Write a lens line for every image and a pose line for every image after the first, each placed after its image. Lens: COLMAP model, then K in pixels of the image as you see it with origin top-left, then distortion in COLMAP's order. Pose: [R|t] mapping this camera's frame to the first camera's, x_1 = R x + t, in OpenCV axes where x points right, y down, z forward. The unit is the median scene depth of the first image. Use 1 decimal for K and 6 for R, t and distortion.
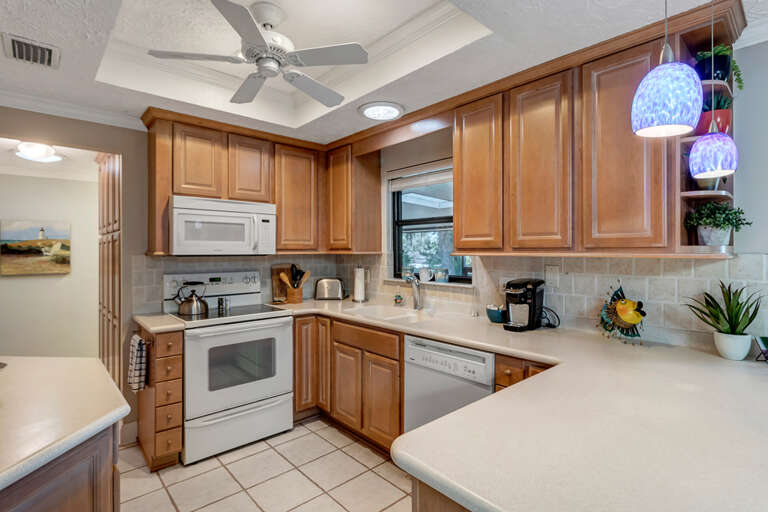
lens RADIAL K [[382.8, 0, 381.5], [0, 382.8, 252.4], [0, 0, 1]] dist [0.001567, -0.000380]
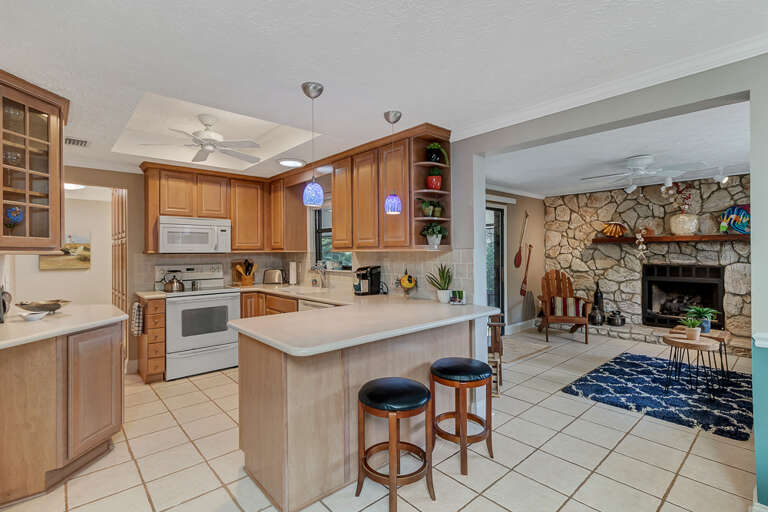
lens RADIAL K [[364.7, 0, 387.0], [0, 364.7, 251.8], [0, 0, 1]] dist [0.009535, 0.000048]
pose [[0.999900, -0.006597, 0.012529, 0.365640], [0.006654, 0.999968, -0.004523, 0.014270], [-0.012499, 0.004606, 0.999911, -0.514547]]
